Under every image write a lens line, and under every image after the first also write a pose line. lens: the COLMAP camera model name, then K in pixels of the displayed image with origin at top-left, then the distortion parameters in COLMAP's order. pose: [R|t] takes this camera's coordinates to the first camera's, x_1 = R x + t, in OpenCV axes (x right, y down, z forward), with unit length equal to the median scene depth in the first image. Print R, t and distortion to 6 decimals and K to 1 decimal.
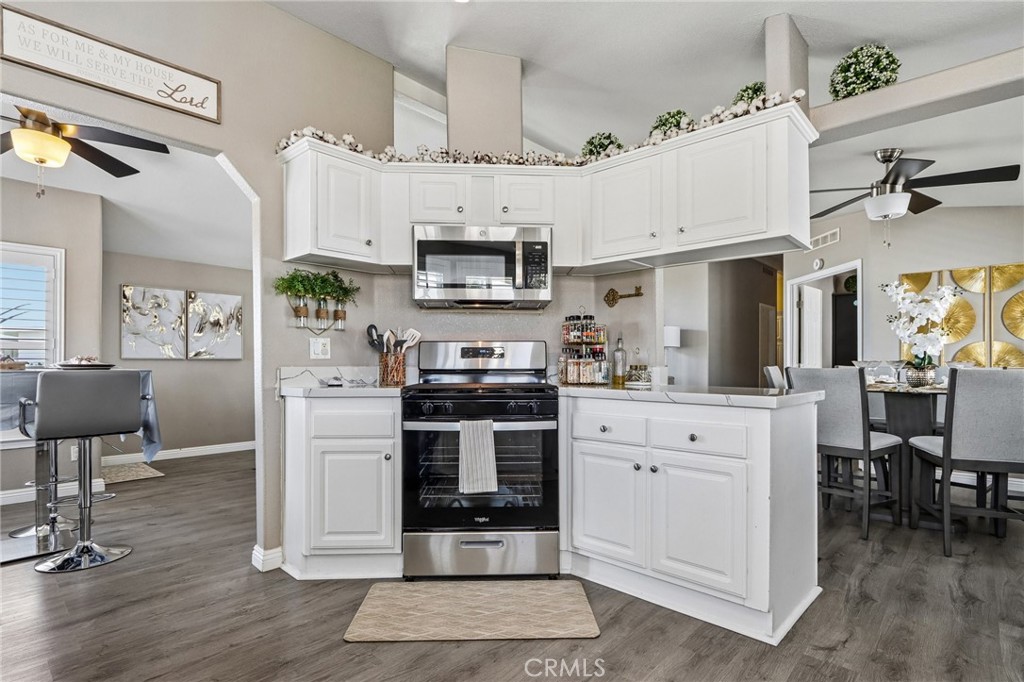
lens RADIAL K [[523.1, 0, 496.3], [0, 523.1, 357.5], [0, 0, 1]] dist [0.002429, 0.000117]
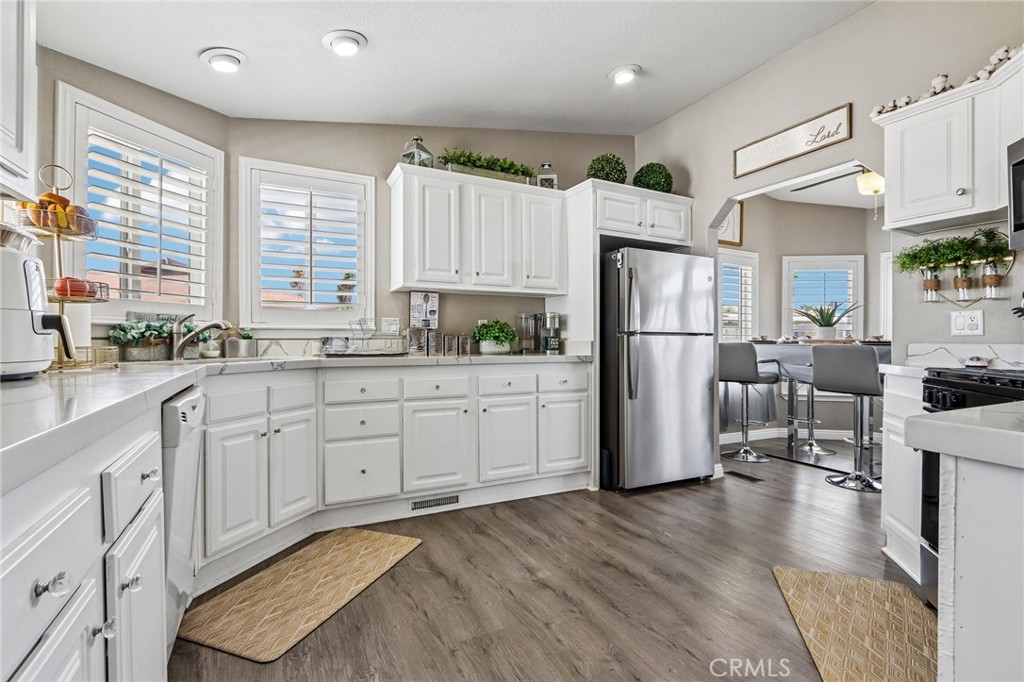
lens RADIAL K [[478.2, 0, 511.3], [0, 478.2, 341.5], [0, 0, 1]] dist [-0.002359, -0.000317]
pose [[-0.342274, 0.000757, -0.939600, 0.675749], [0.000219, 1.000000, 0.000726, 0.013305], [0.939600, 0.000043, -0.342274, 0.572437]]
